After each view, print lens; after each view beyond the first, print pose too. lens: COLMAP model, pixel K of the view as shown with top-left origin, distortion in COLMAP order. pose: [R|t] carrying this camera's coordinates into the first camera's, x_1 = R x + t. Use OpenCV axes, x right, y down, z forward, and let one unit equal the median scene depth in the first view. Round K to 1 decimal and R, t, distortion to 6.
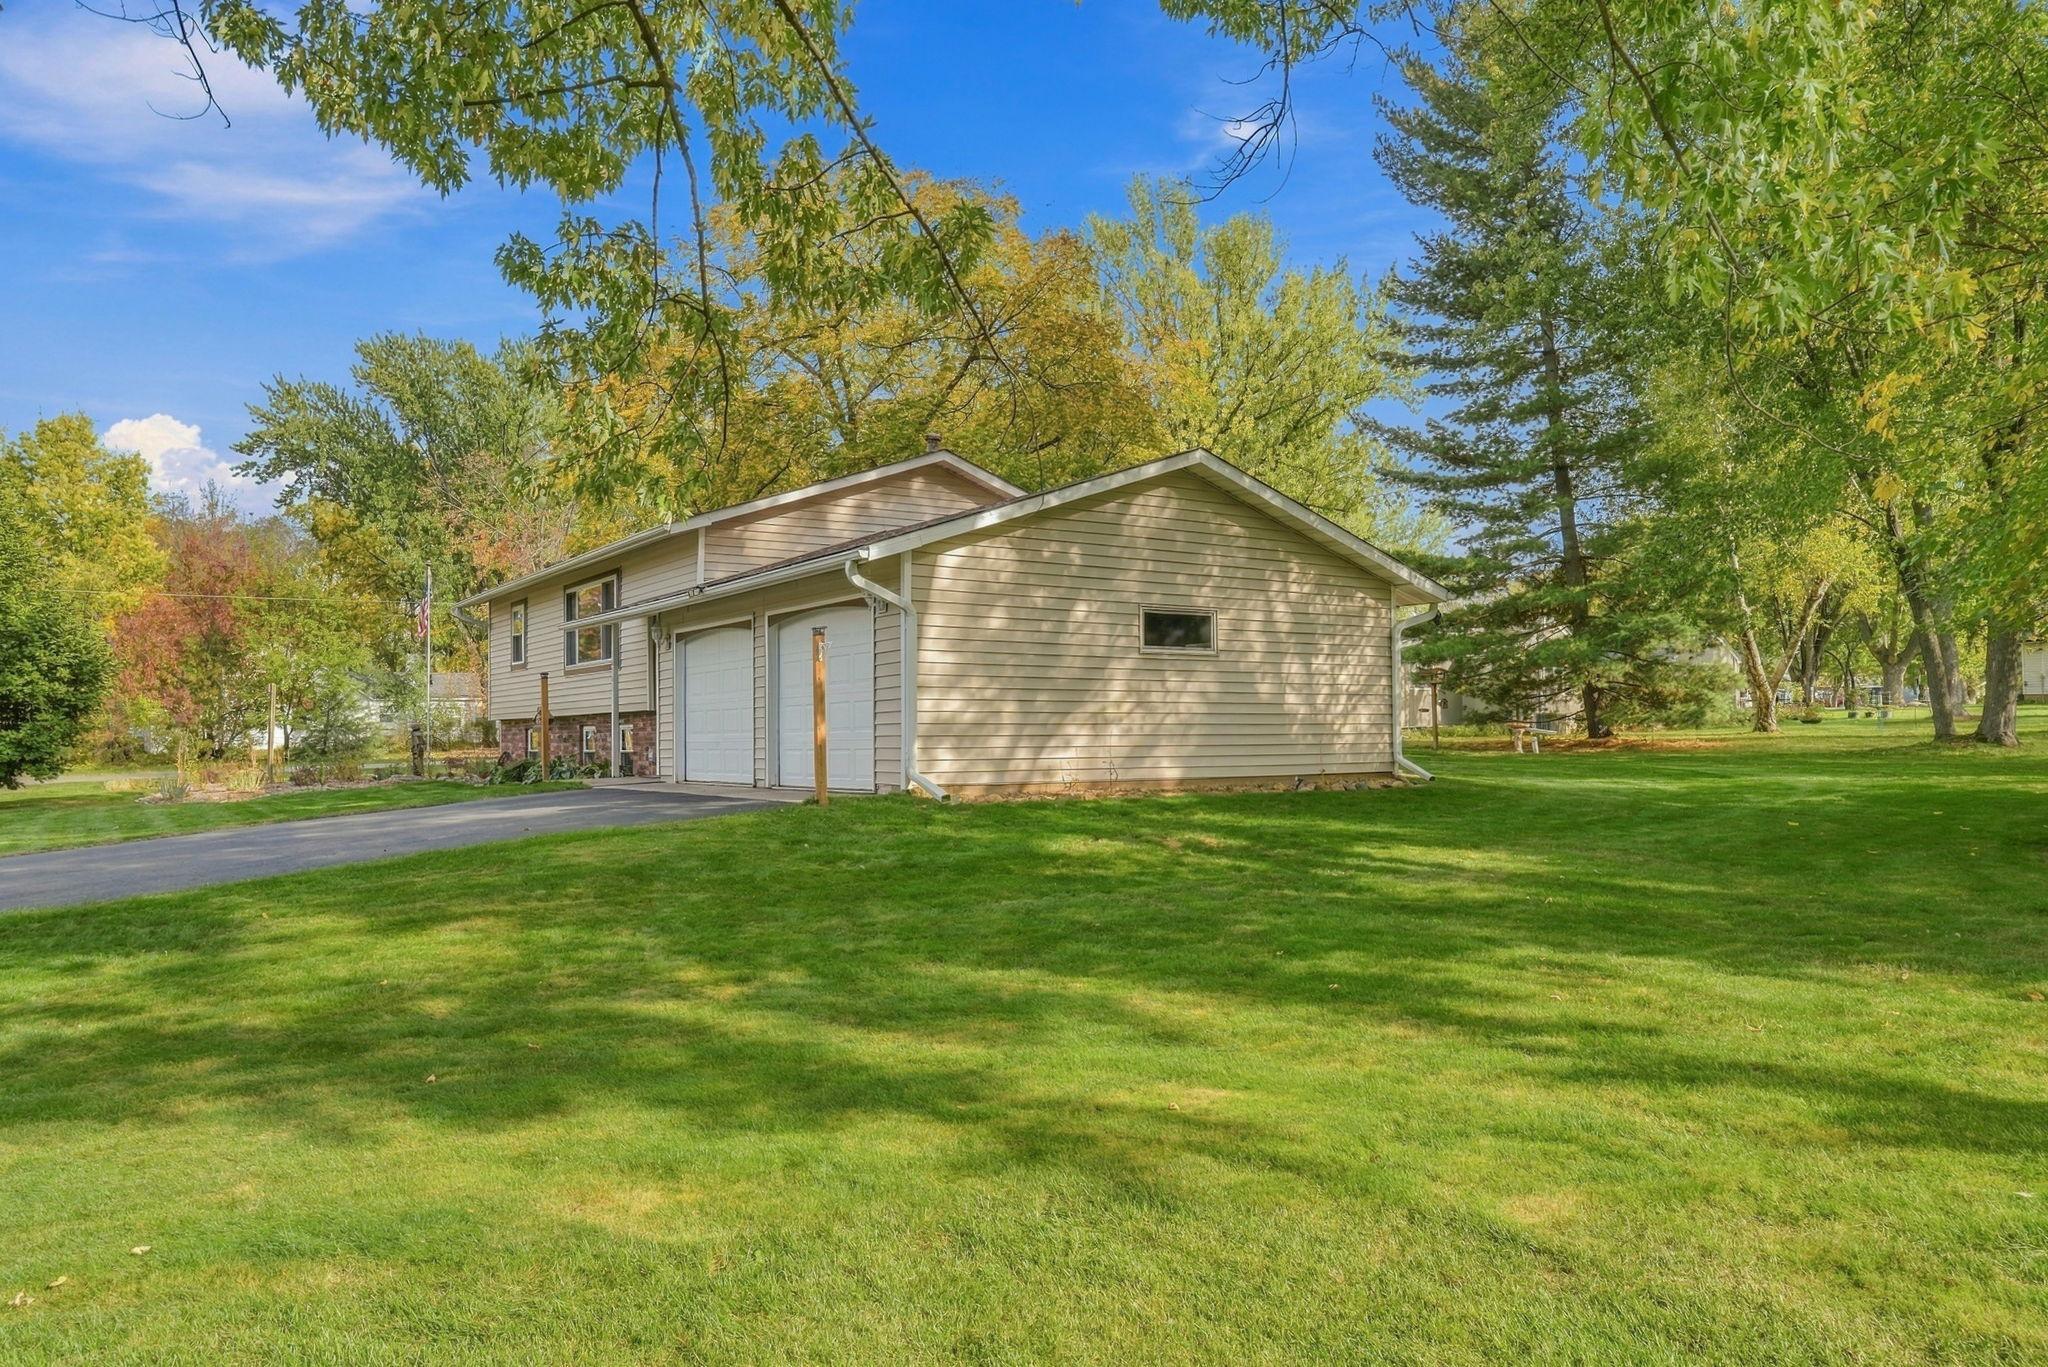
lens RADIAL K [[1478.9, 0, 1022.5], [0, 1478.9, 695.0], [0, 0, 1]] dist [0.002572, -0.004347]
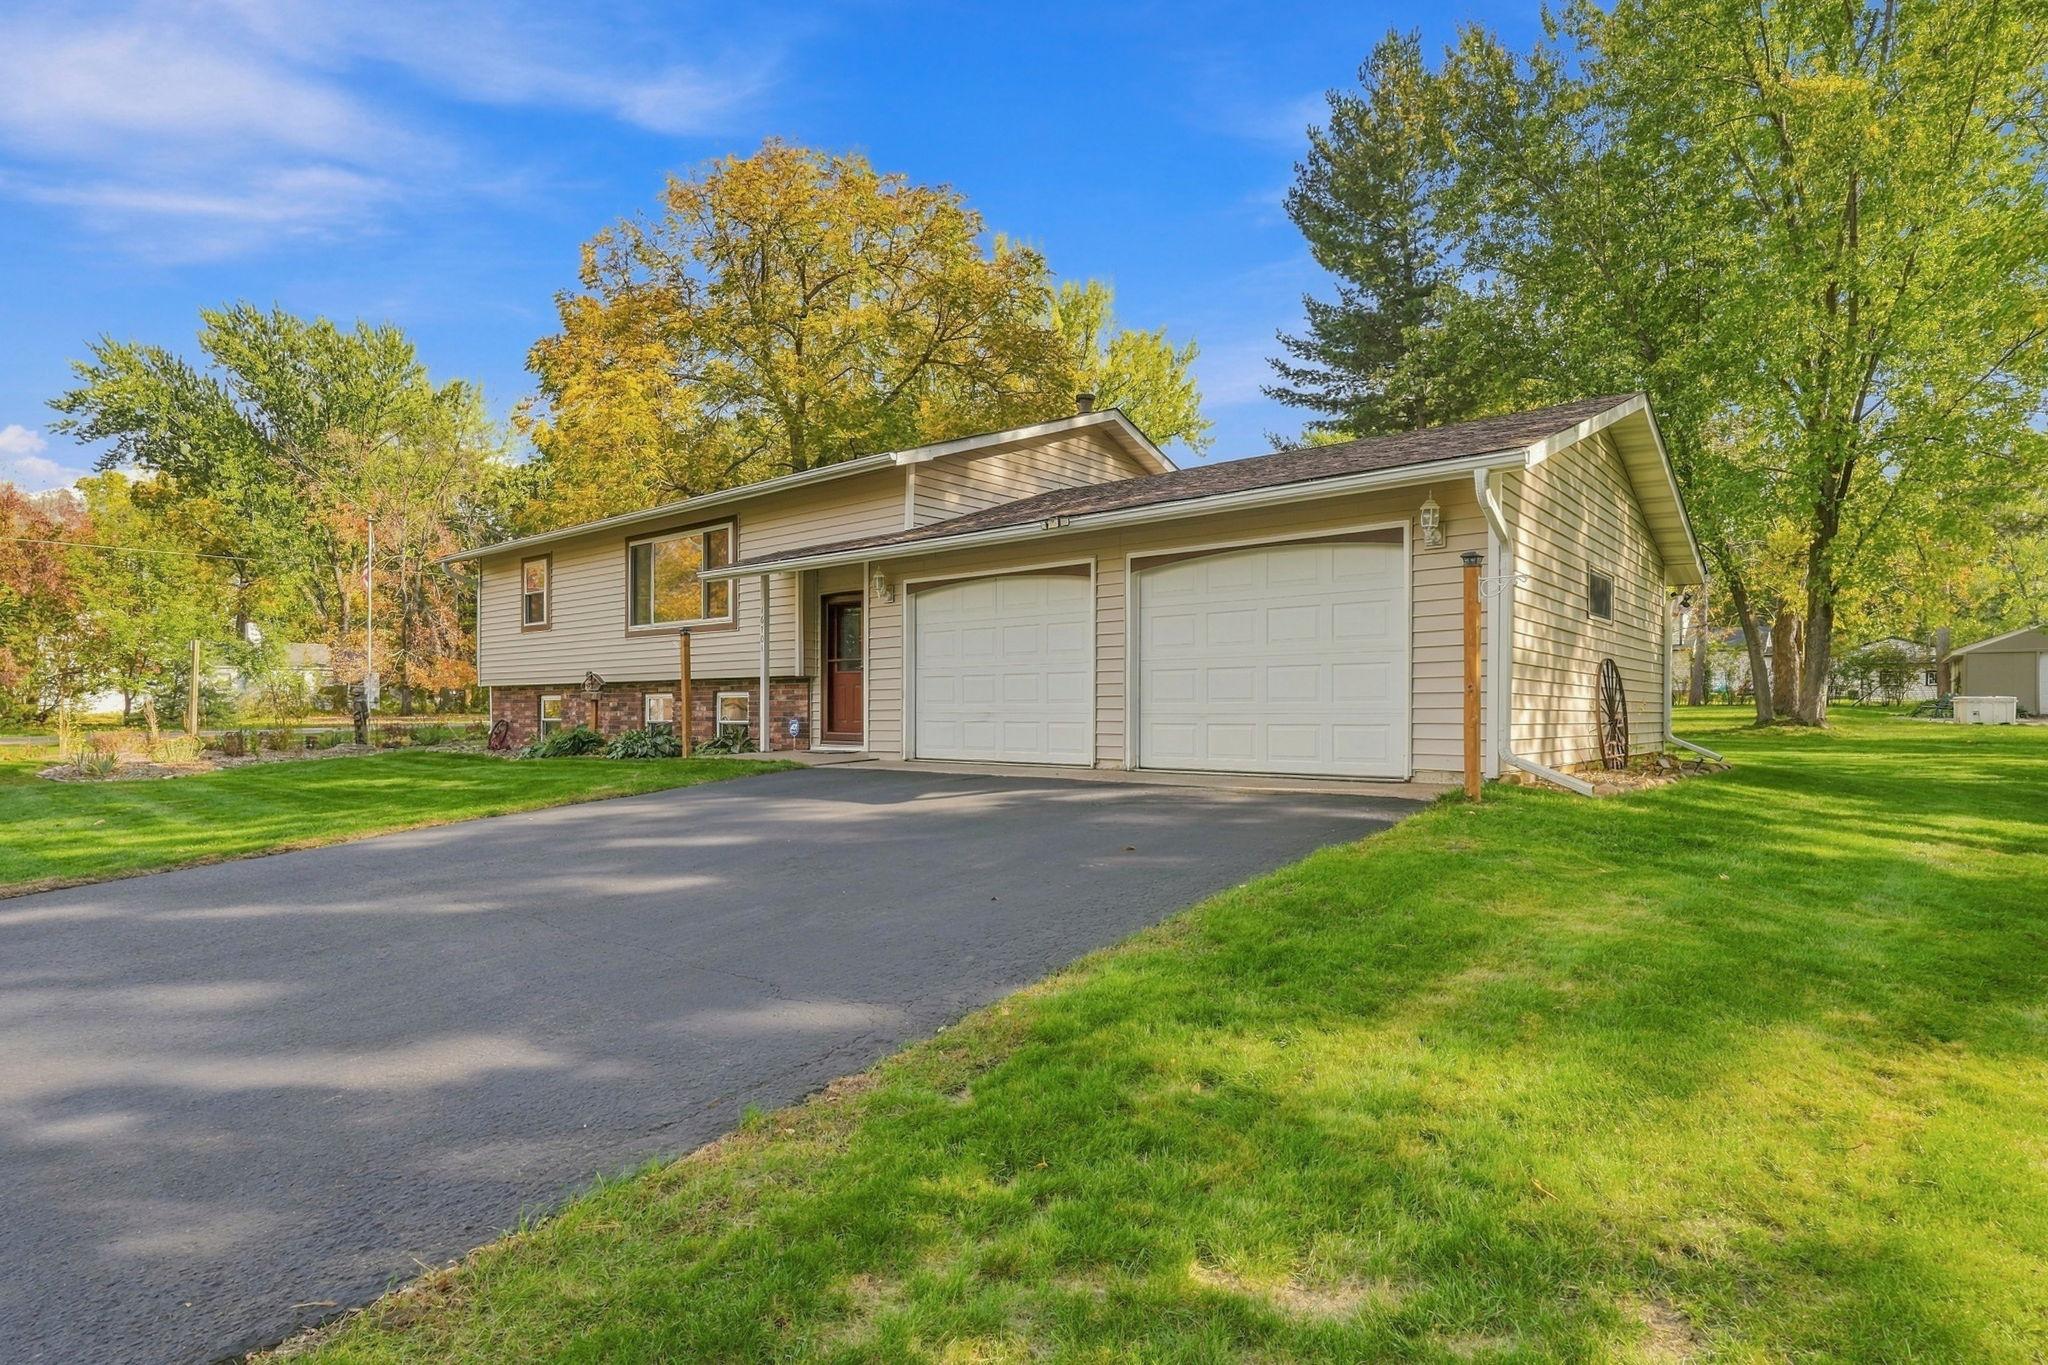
lens RADIAL K [[1076.9, 0, 1013.3], [0, 1076.9, 716.7], [0, 0, 1]] dist [0.000046, 0.000274]
pose [[0.960299, 0.010737, 0.278766, -0.392135], [-0.019863, 0.999355, 0.029933, 0.016595], [-0.278265, -0.034282, 0.959892, 0.441556]]
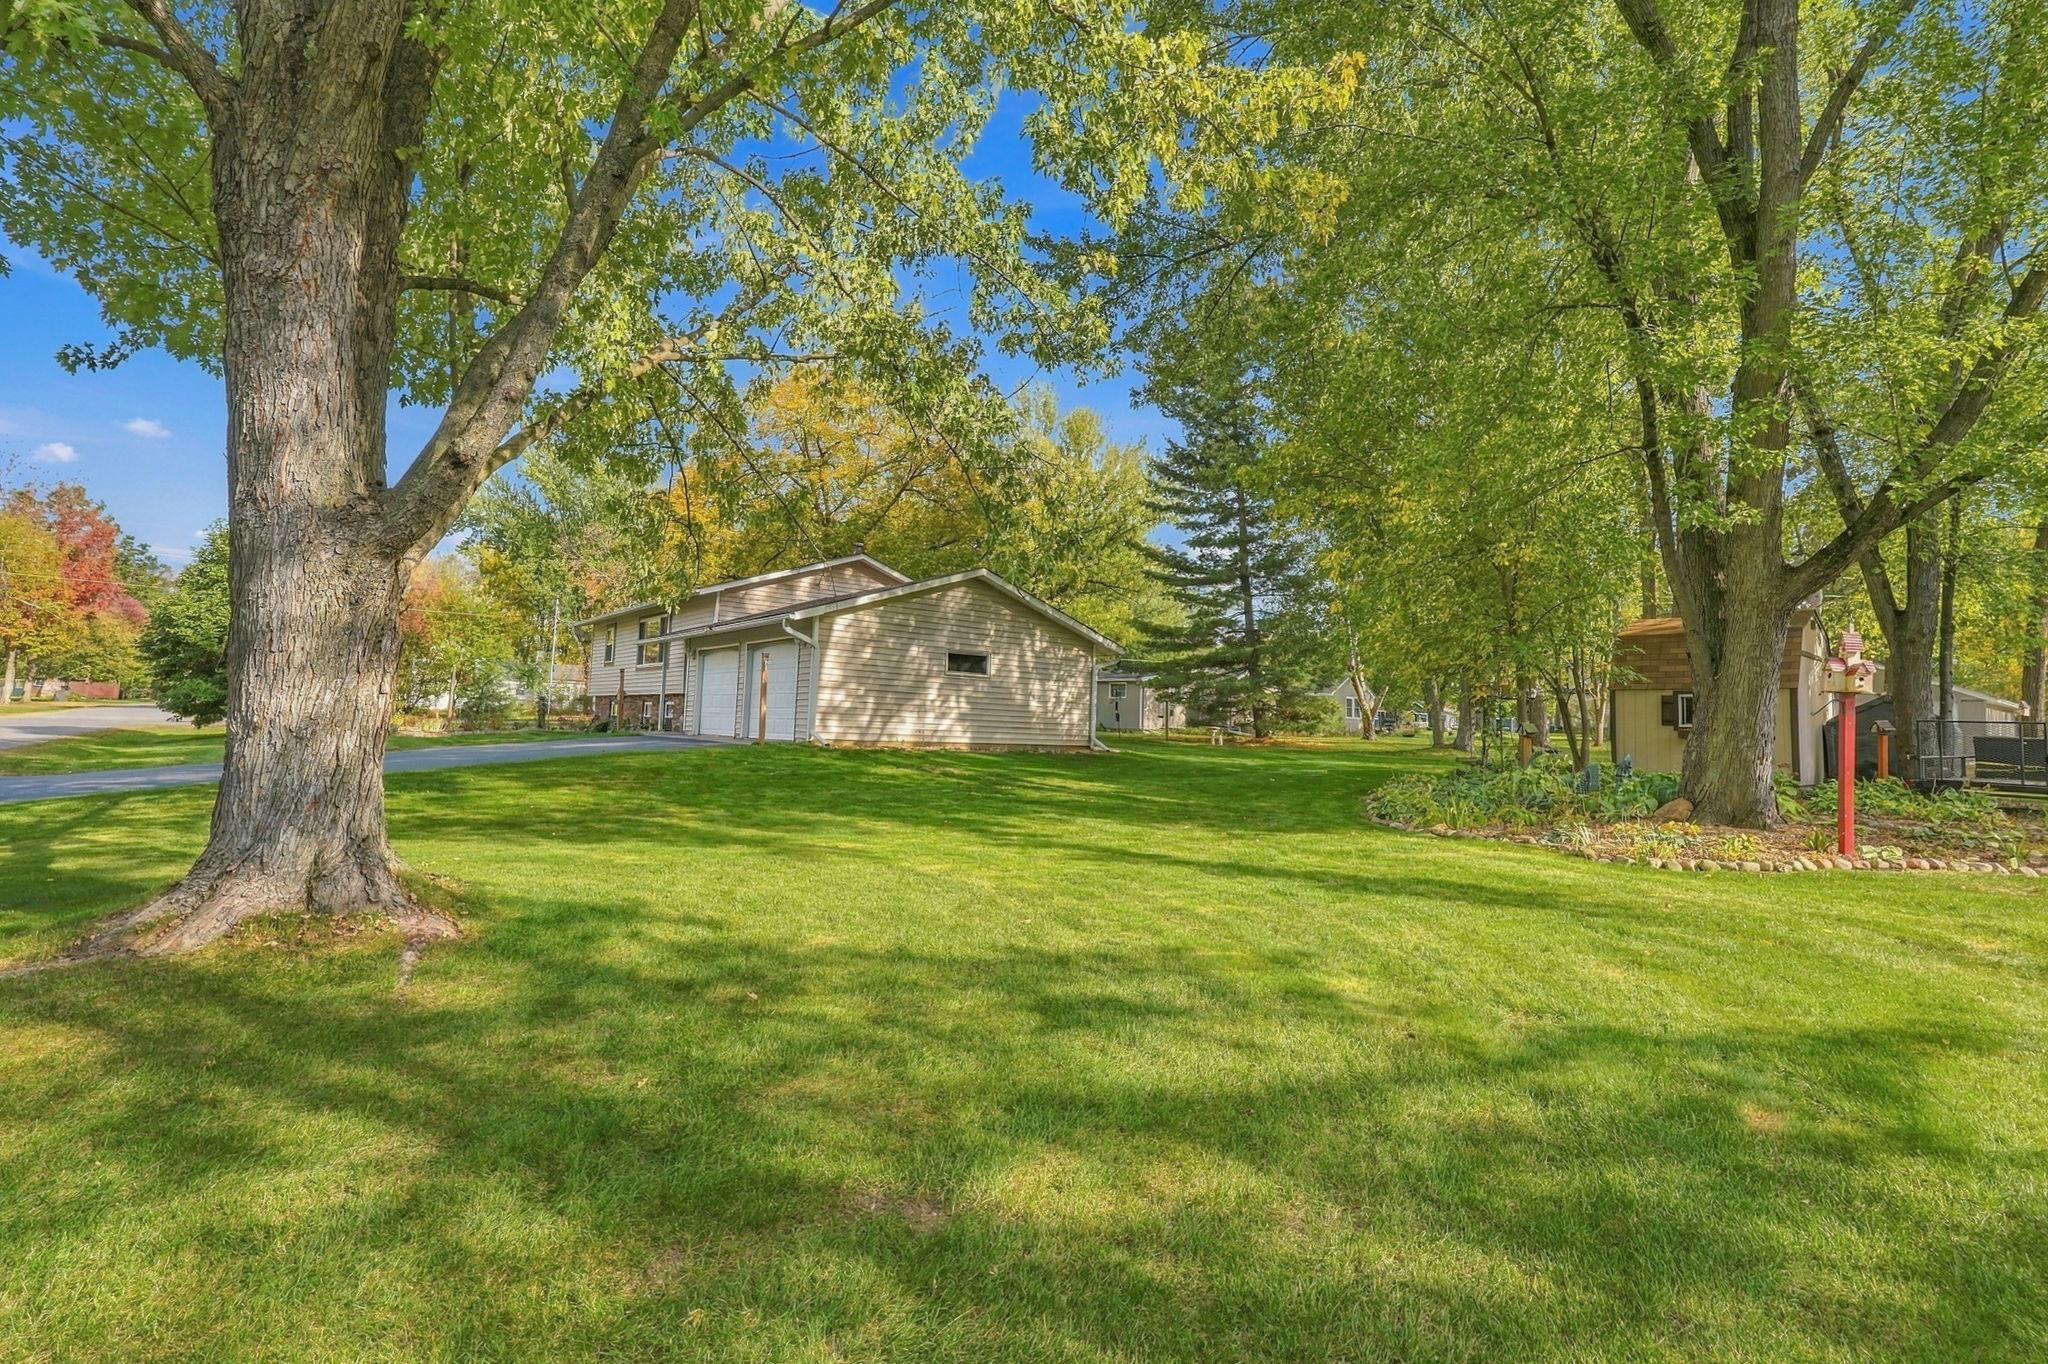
lens RADIAL K [[1017.7, 0, 1018.7], [0, 1017.7, 645.3], [0, 0, 1]] dist [-0.003804, -0.000330]
pose [[0.997439, 0.050650, 0.050494, 0.097085], [-0.047867, 0.997345, -0.054878, 0.000644], [-0.053139, 0.052320, 0.997216, -0.267788]]
